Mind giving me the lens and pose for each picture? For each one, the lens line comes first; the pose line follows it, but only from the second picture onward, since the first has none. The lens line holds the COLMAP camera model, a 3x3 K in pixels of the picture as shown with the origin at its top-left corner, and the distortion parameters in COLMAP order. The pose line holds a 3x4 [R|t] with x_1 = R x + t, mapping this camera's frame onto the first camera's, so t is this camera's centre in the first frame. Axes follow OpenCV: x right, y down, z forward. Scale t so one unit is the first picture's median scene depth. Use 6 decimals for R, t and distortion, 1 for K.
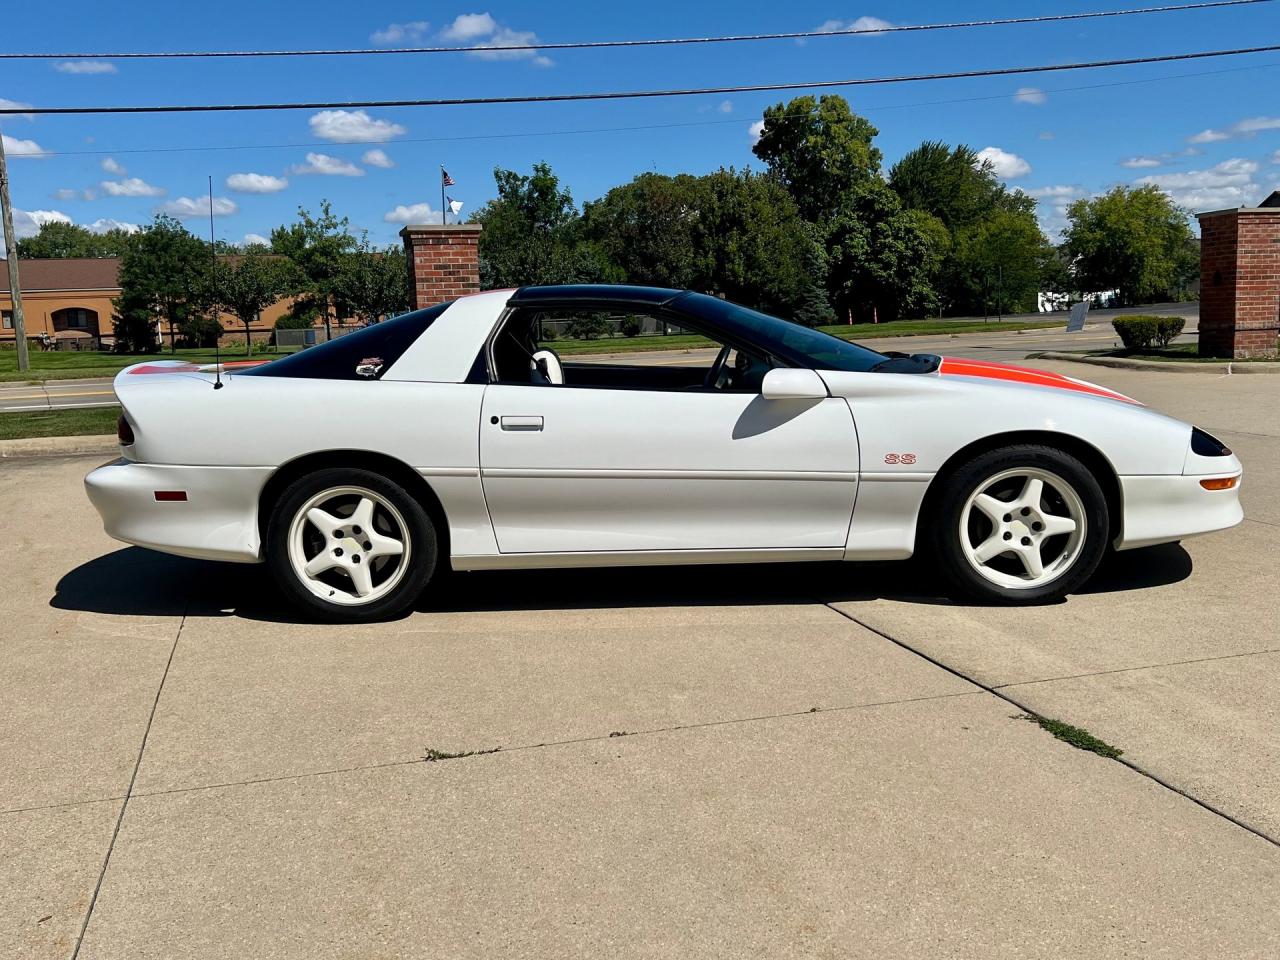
lens RADIAL K [[1208.5, 0, 640.0], [0, 1208.5, 480.0], [0, 0, 1]] dist [0.102876, -0.237440]
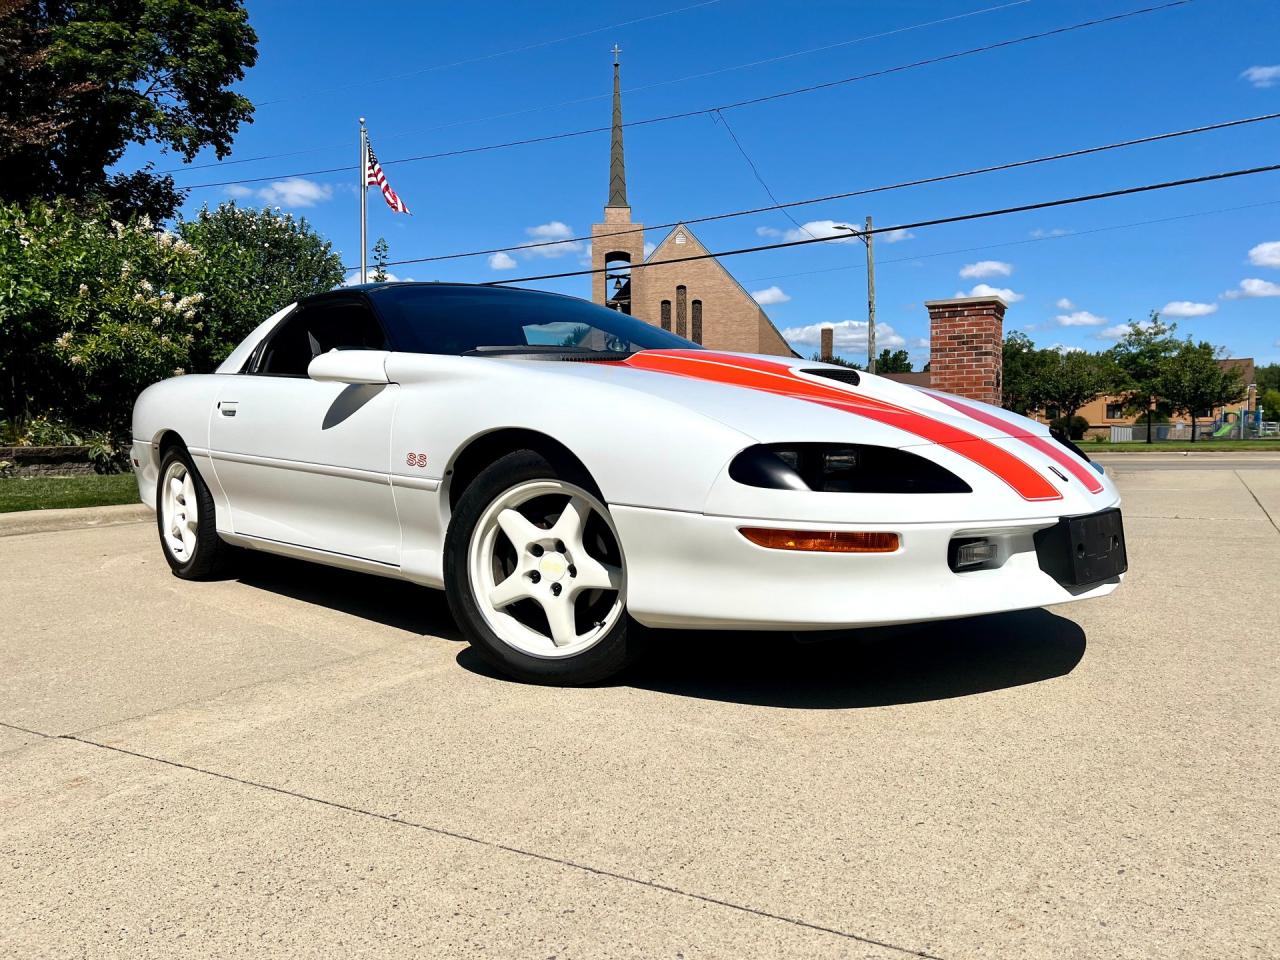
lens RADIAL K [[938.4, 0, 640.0], [0, 938.4, 480.0], [0, 0, 1]] dist [0.068723, -0.068407]
pose [[0.692044, 0.060662, -0.719302, 0.250933], [-0.109262, 0.993785, -0.021311, -0.002401], [0.713539, 0.093340, 0.694370, 0.233043]]
